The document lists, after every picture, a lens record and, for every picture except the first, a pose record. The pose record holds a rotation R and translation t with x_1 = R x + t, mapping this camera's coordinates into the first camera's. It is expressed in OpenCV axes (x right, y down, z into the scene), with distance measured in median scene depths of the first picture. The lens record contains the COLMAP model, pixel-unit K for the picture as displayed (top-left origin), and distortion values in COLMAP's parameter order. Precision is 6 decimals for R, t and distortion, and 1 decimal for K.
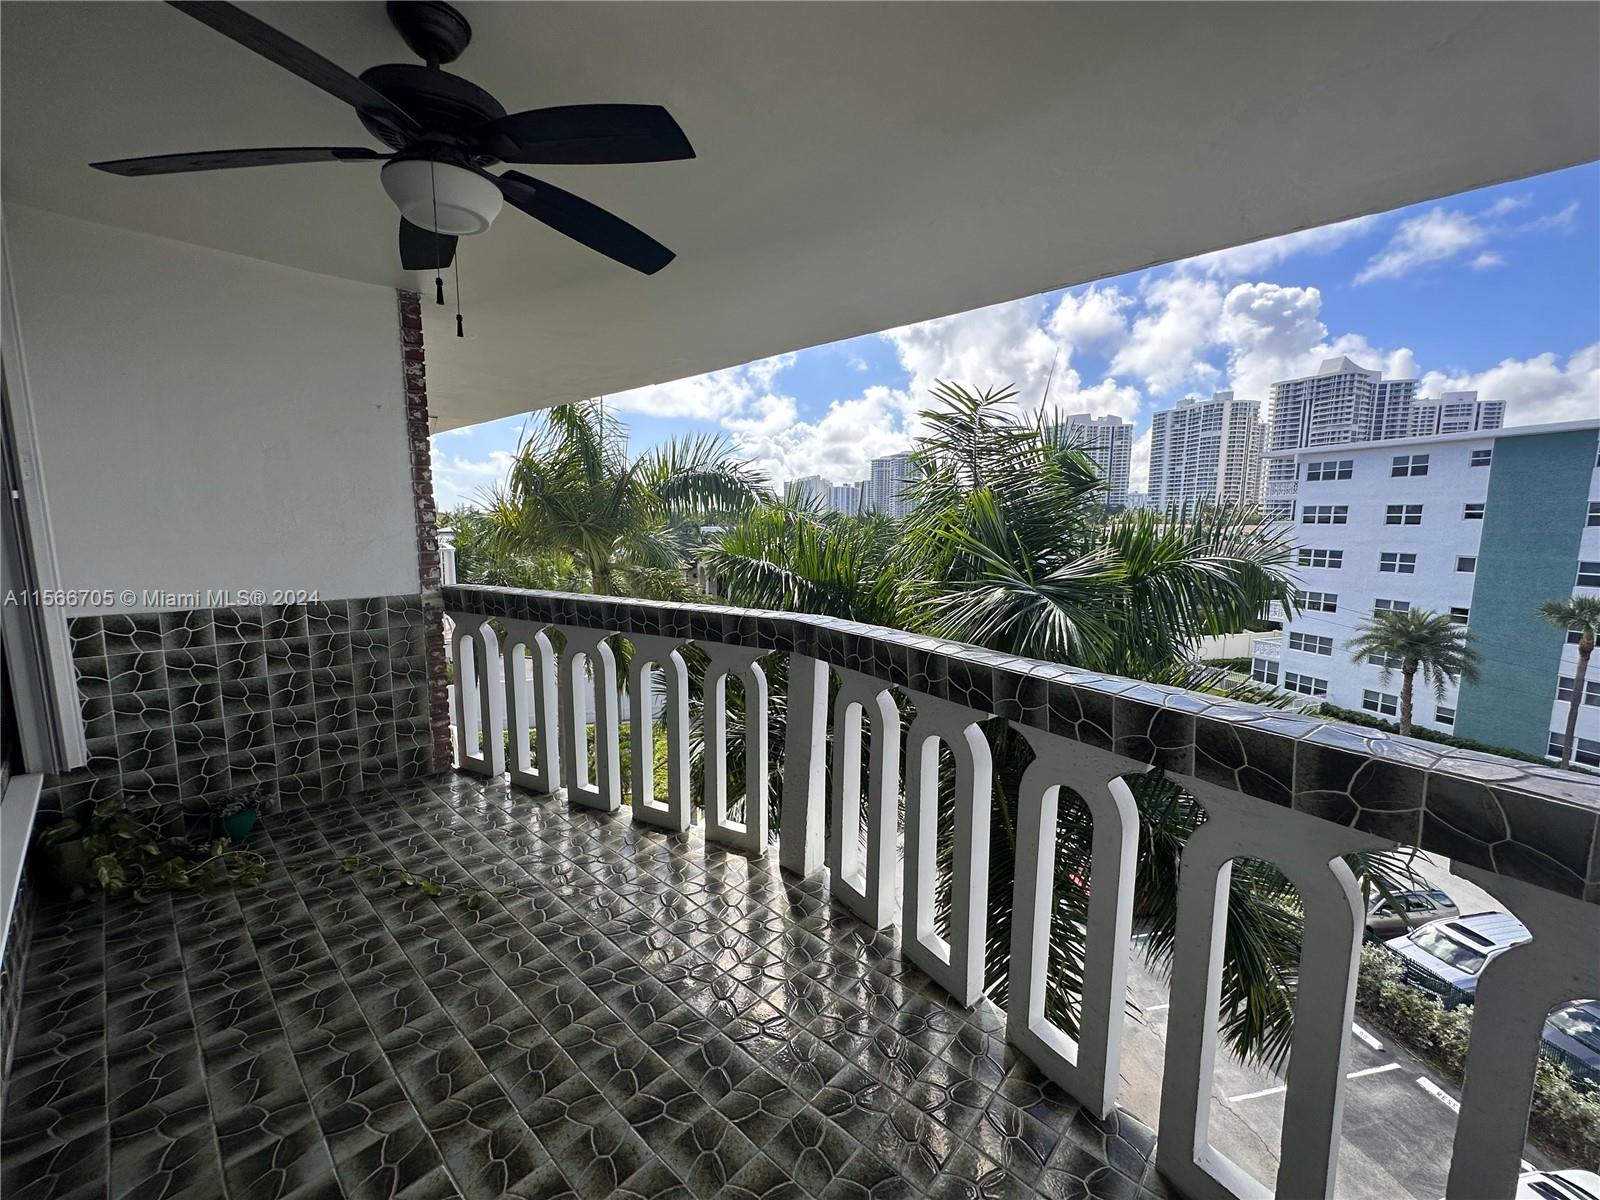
lens RADIAL K [[637.1, 0, 803.8], [0, 637.1, 605.0], [0, 0, 1]] dist [0.007485, 0.000234]
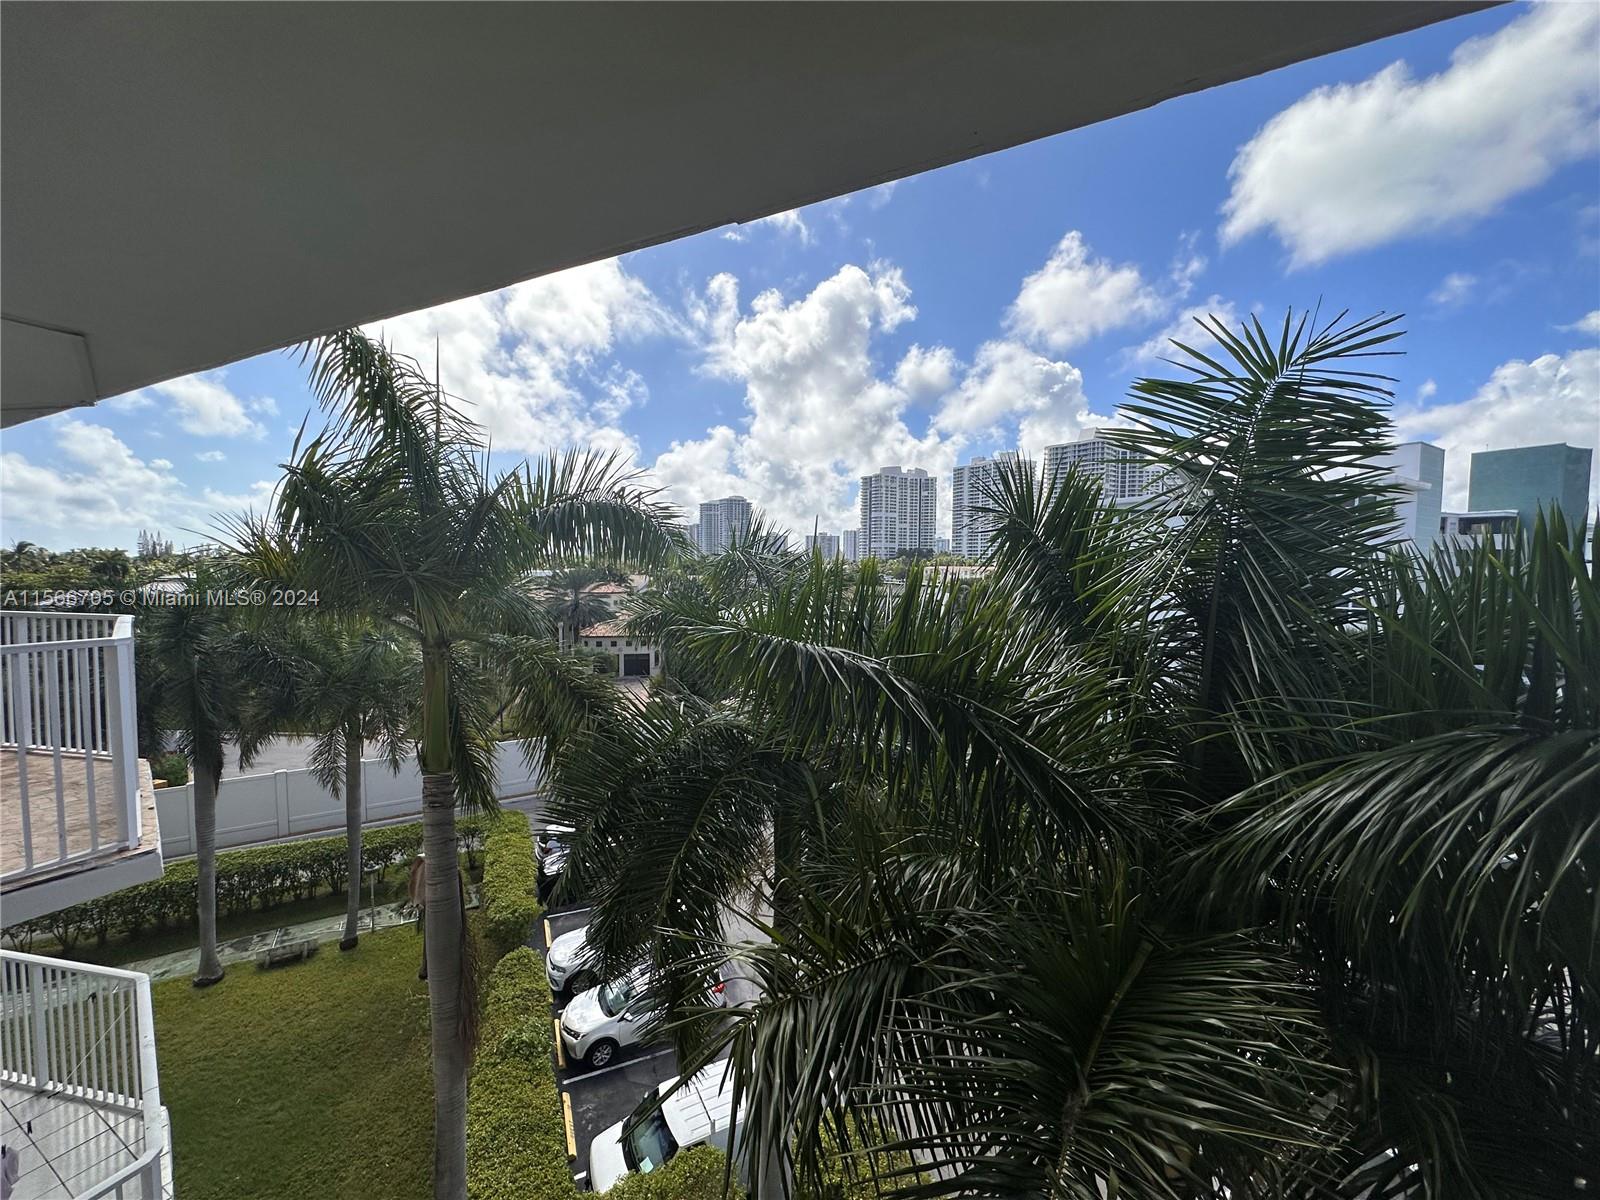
lens RADIAL K [[639.1, 0, 779.8], [0, 639.1, 601.3], [0, 0, 1]] dist [0.042836, 0.000007]
pose [[0.974728, -0.011421, 0.223103, -0.126254], [0.027497, 0.997232, -0.069081, -0.042517], [-0.221696, 0.073470, 0.972344, 0.277812]]
